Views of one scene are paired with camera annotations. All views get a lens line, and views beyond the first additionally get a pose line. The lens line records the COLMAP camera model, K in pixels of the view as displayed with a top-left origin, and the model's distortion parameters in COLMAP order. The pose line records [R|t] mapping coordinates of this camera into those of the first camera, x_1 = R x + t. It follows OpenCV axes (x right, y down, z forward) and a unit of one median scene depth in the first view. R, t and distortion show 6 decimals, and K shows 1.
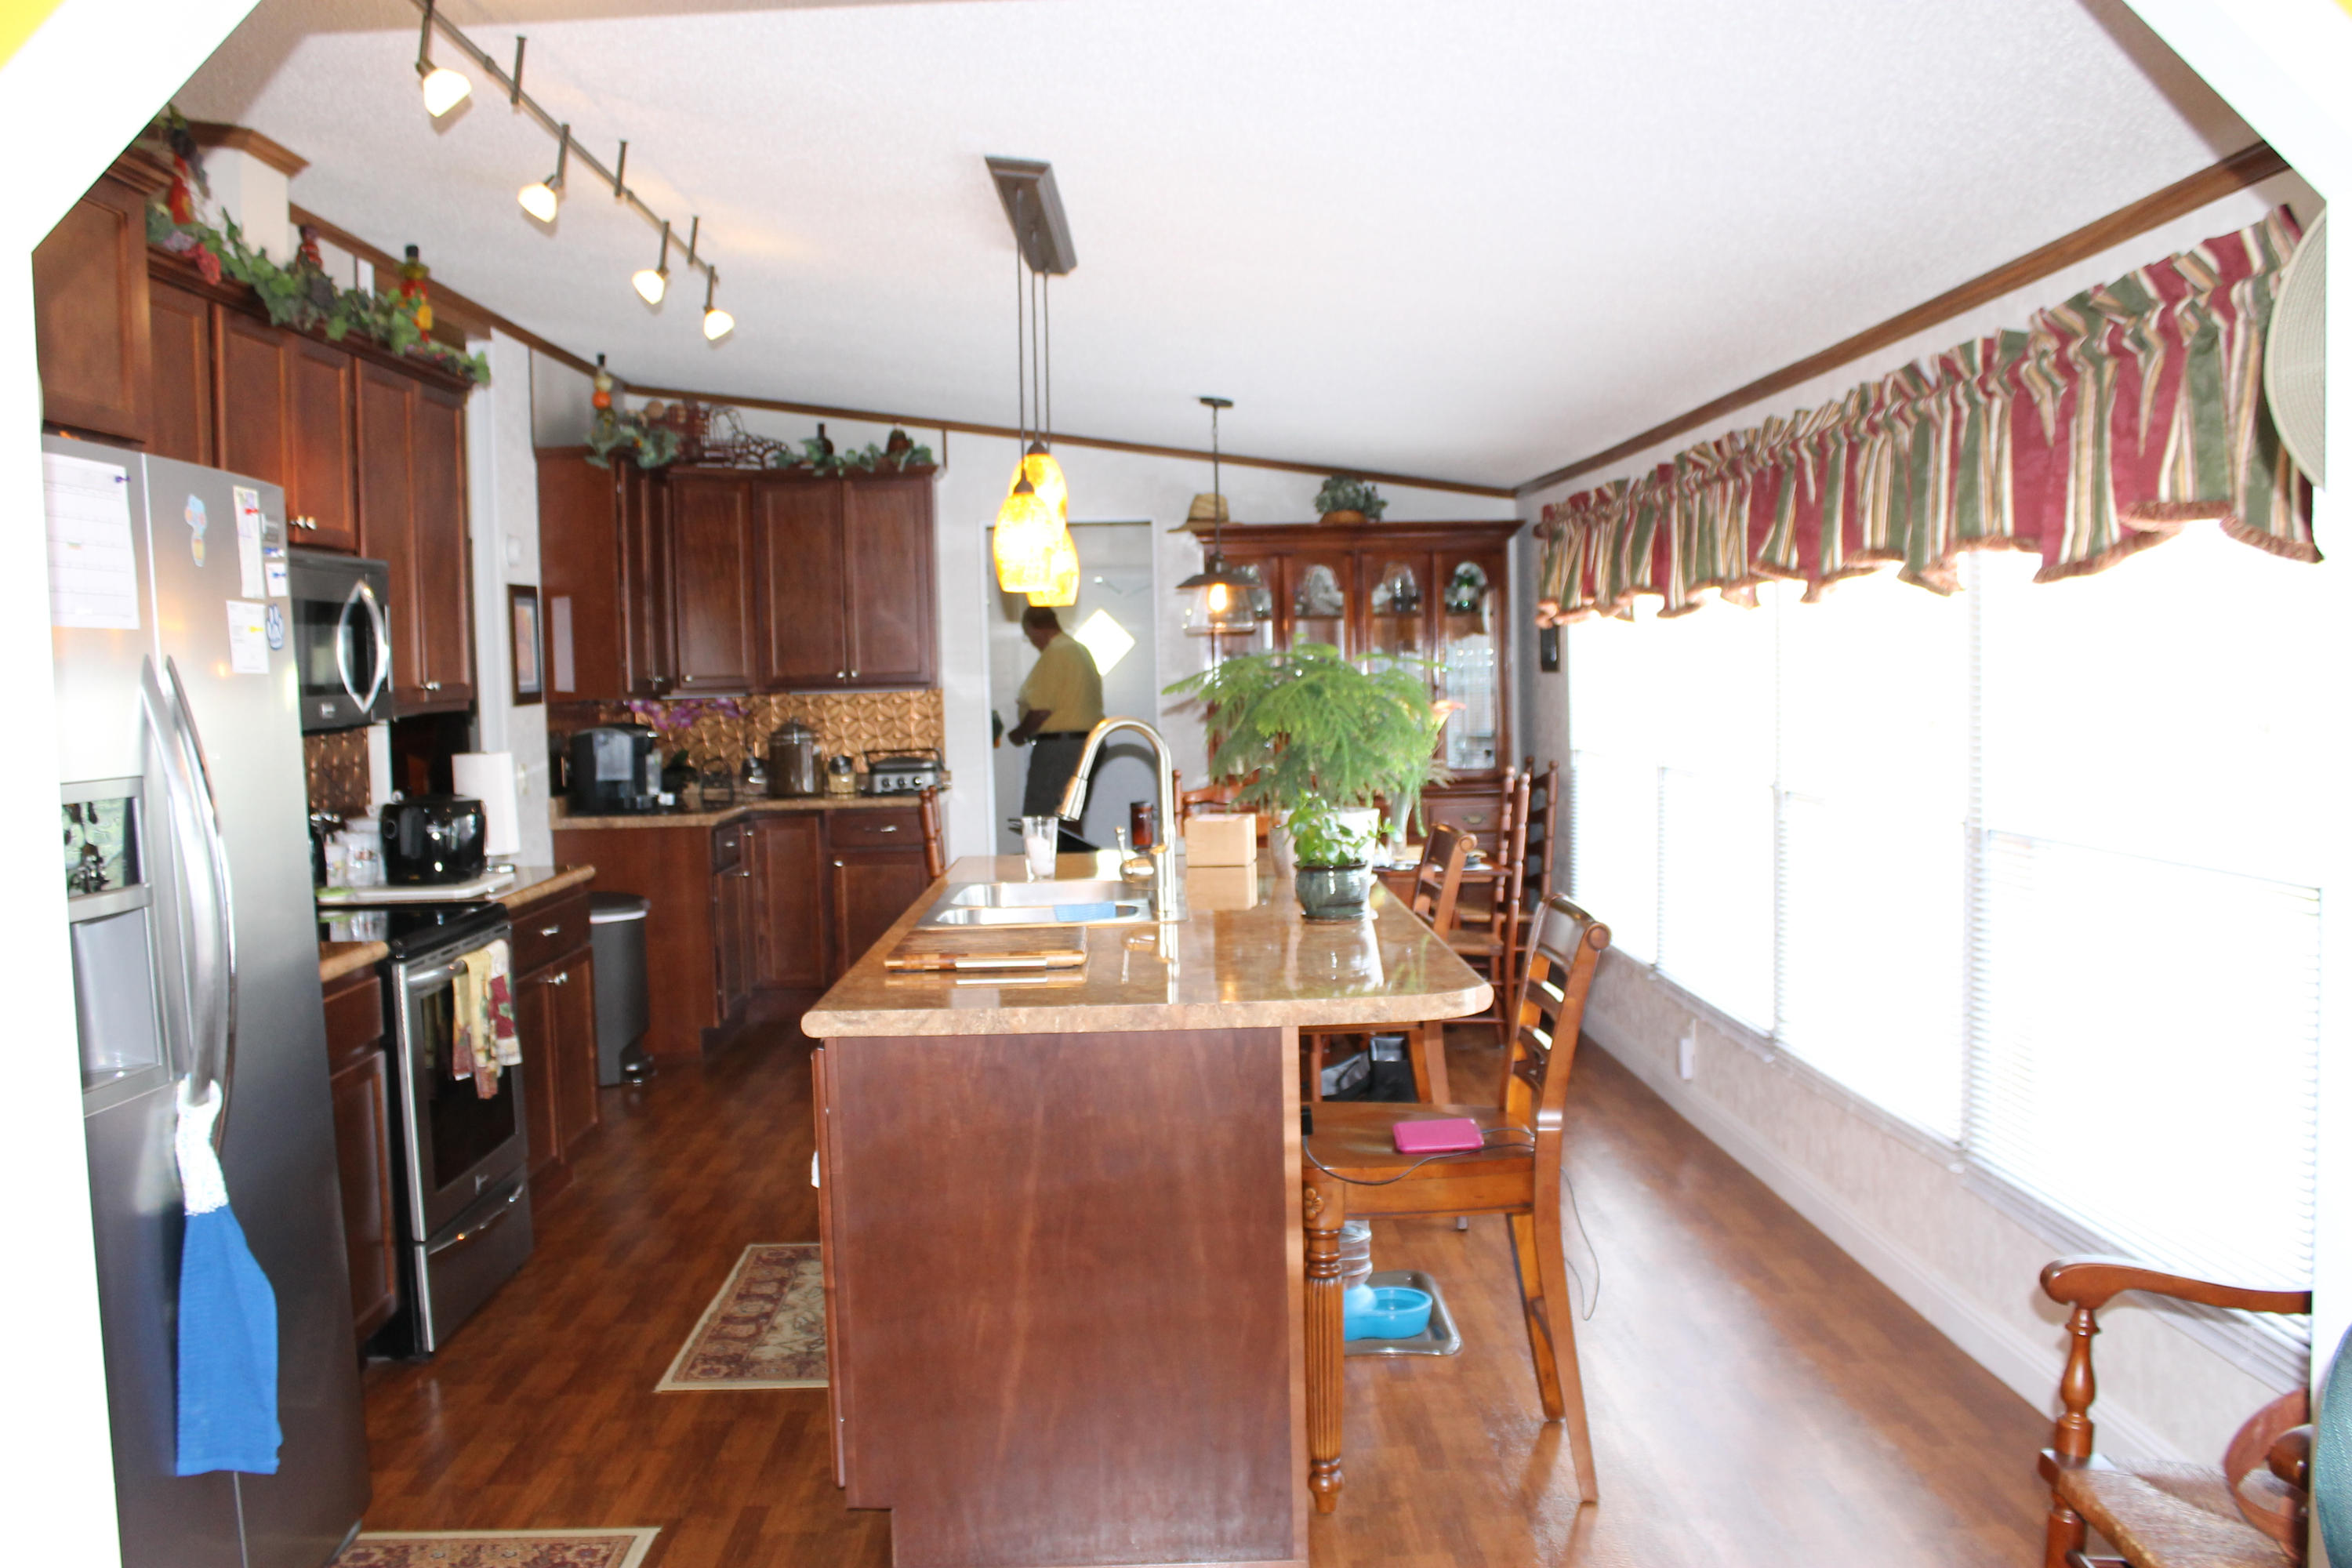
lens RADIAL K [[2027.6, 0, 1164.7], [0, 2027.6, 792.7], [0, 0, 1]] dist [-0.159873, 0.128001]
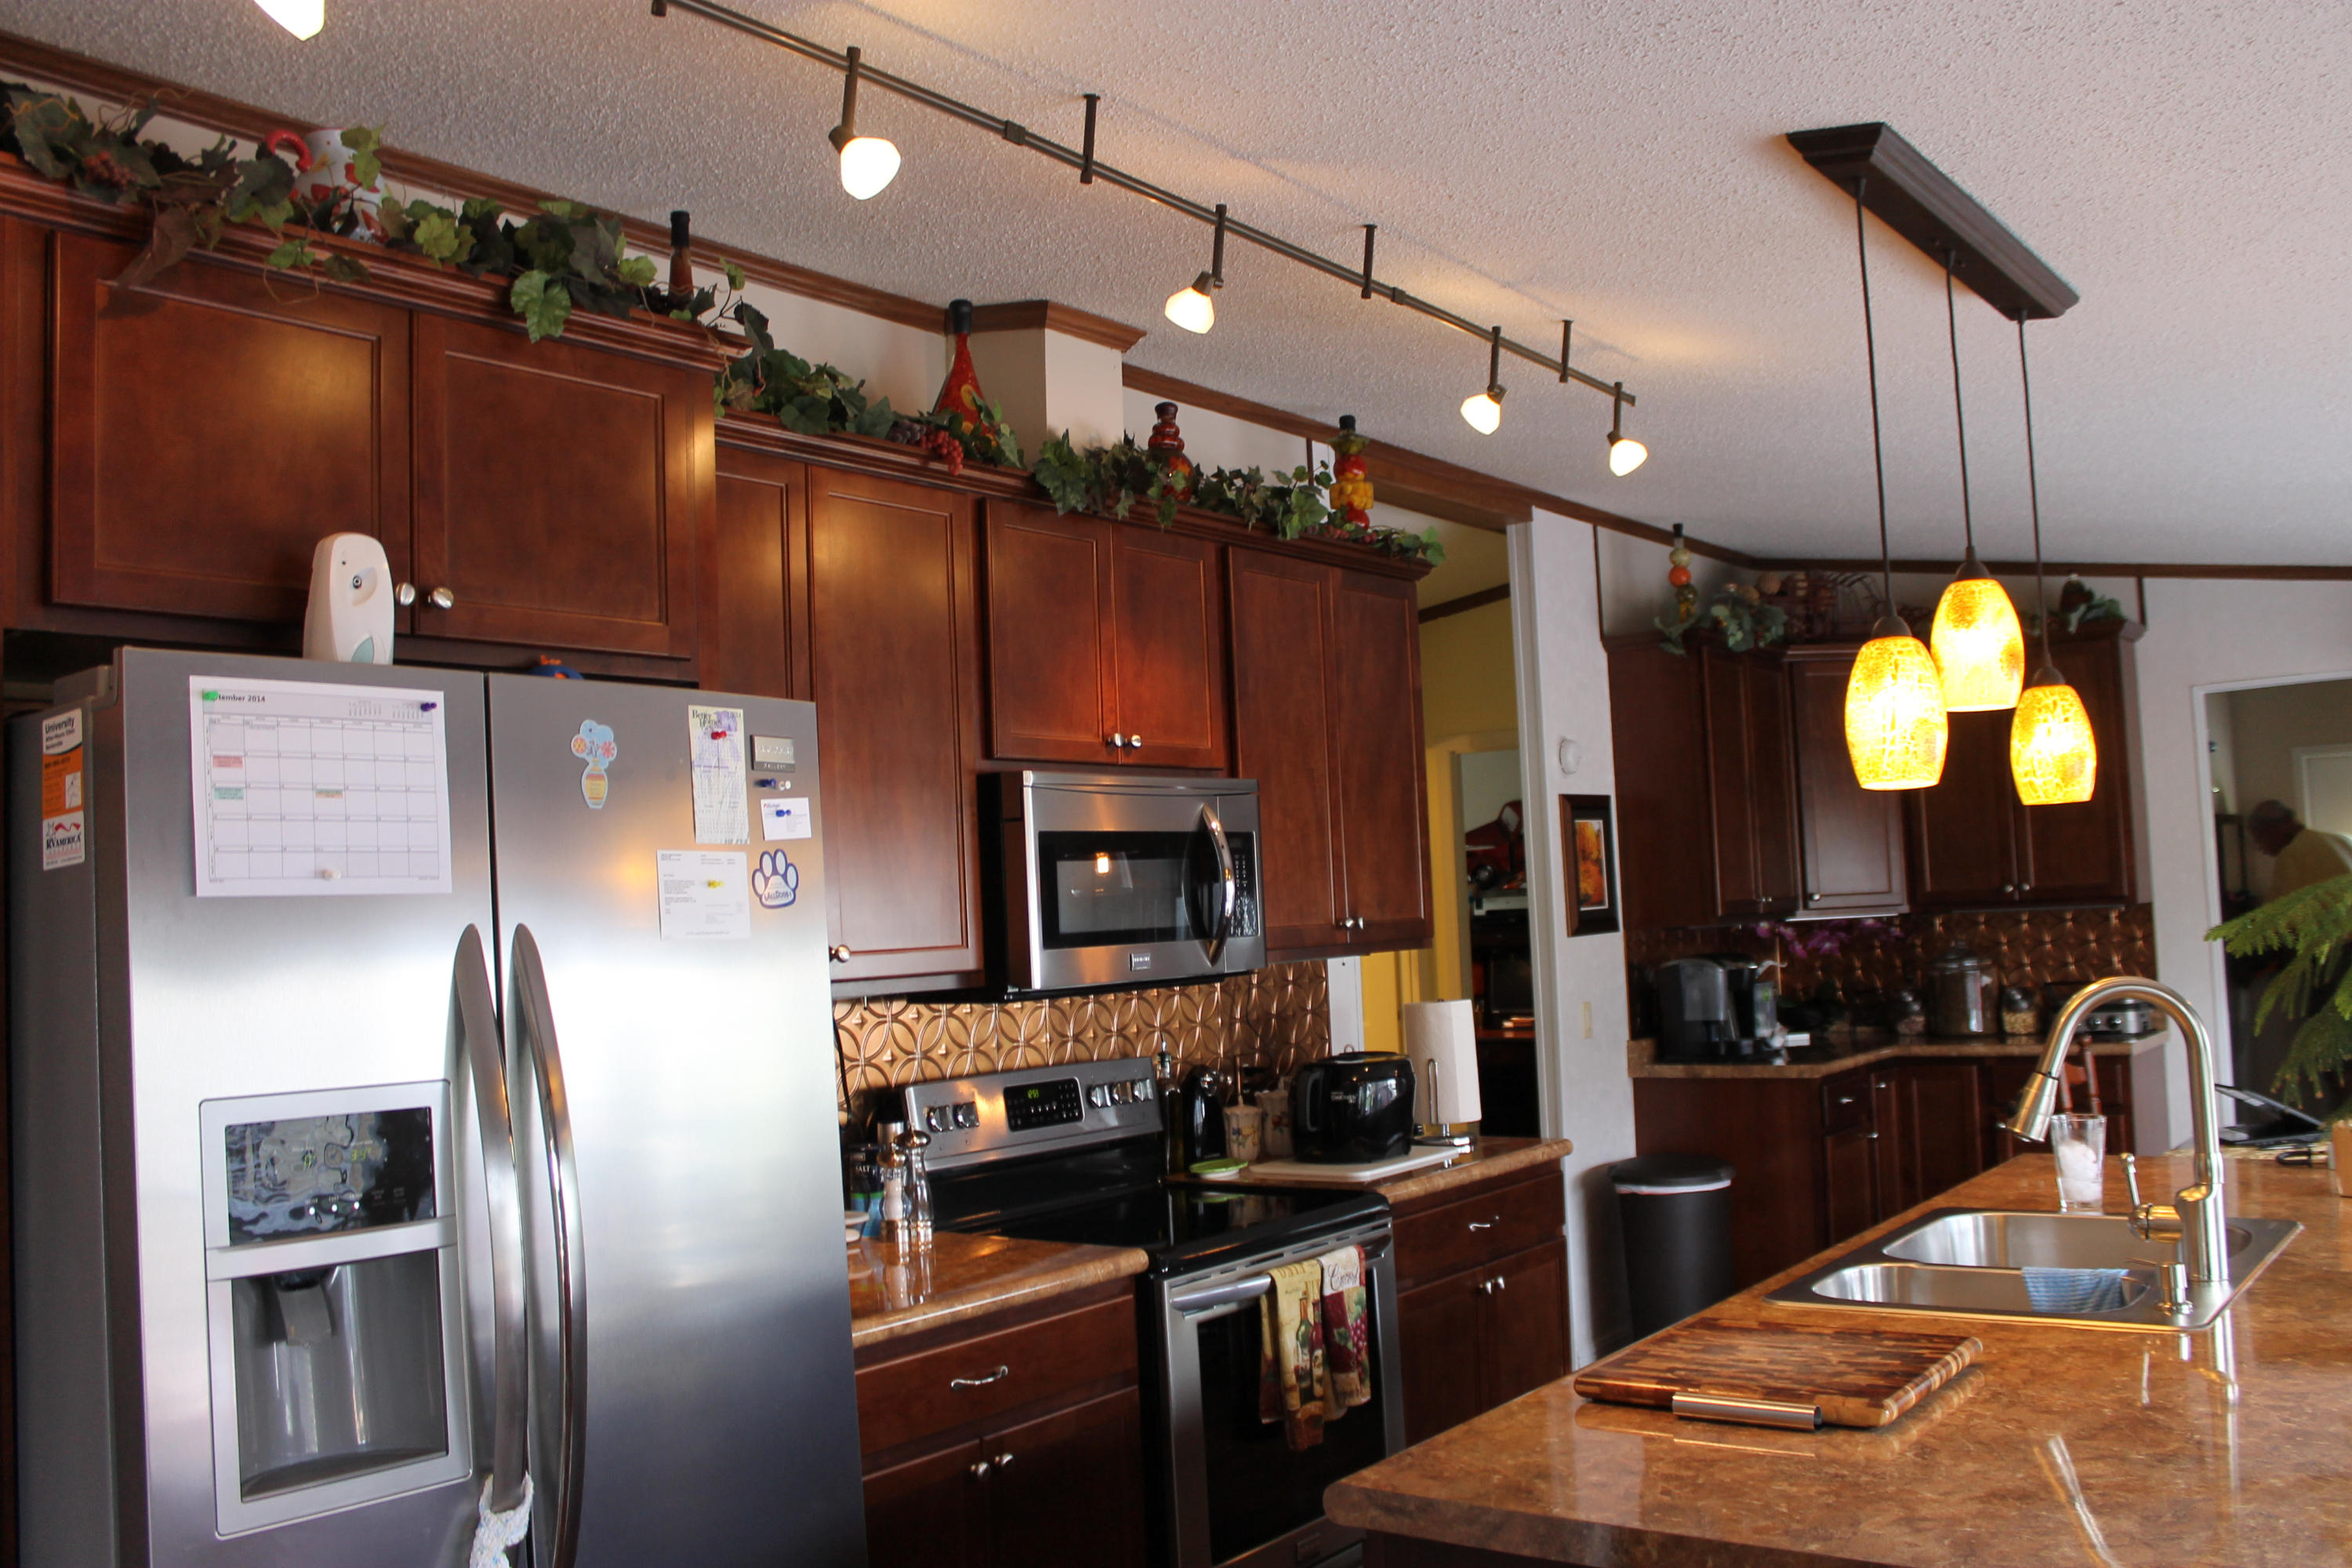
lens RADIAL K [[2027.6, 0, 1164.7], [0, 2027.6, 792.7], [0, 0, 1]] dist [-0.159873, 0.128001]
pose [[0.787326, -0.048347, -0.614639, 0.072654], [-0.013996, 0.995262, -0.096215, -0.018501], [0.616378, 0.084355, 0.782919, 0.198373]]
